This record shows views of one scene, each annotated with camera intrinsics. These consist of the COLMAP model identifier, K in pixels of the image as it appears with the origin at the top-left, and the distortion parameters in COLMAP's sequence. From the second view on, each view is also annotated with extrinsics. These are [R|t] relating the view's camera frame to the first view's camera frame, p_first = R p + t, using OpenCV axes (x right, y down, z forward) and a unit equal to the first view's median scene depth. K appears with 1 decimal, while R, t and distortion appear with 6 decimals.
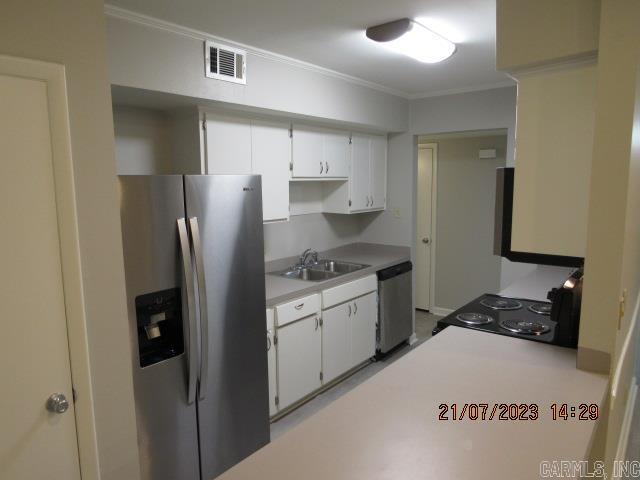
lens RADIAL K [[455.0, 0, 322.9], [0, 455.0, 241.6], [0, 0, 1]] dist [-0.017420, -0.005437]
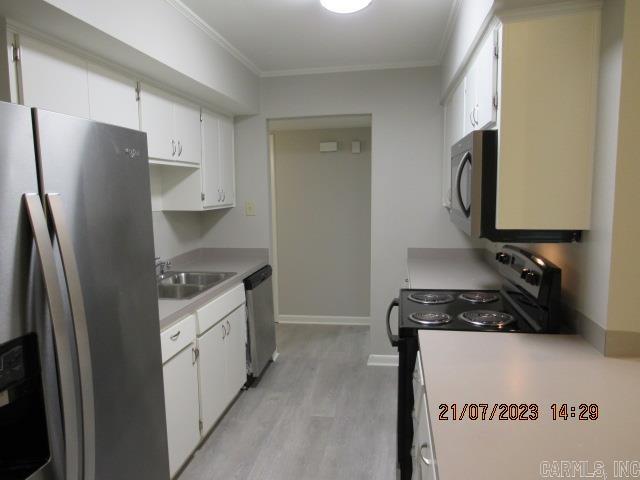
lens RADIAL K [[455.0, 0, 316.6], [0, 455.0, 241.8], [0, 0, 1]] dist [-0.017420, -0.005437]
pose [[0.886953, -0.057630, 0.458250, -0.134738], [0.069116, 0.997574, -0.008319, 0.014270], [-0.456659, 0.039051, 0.888784, 0.209716]]
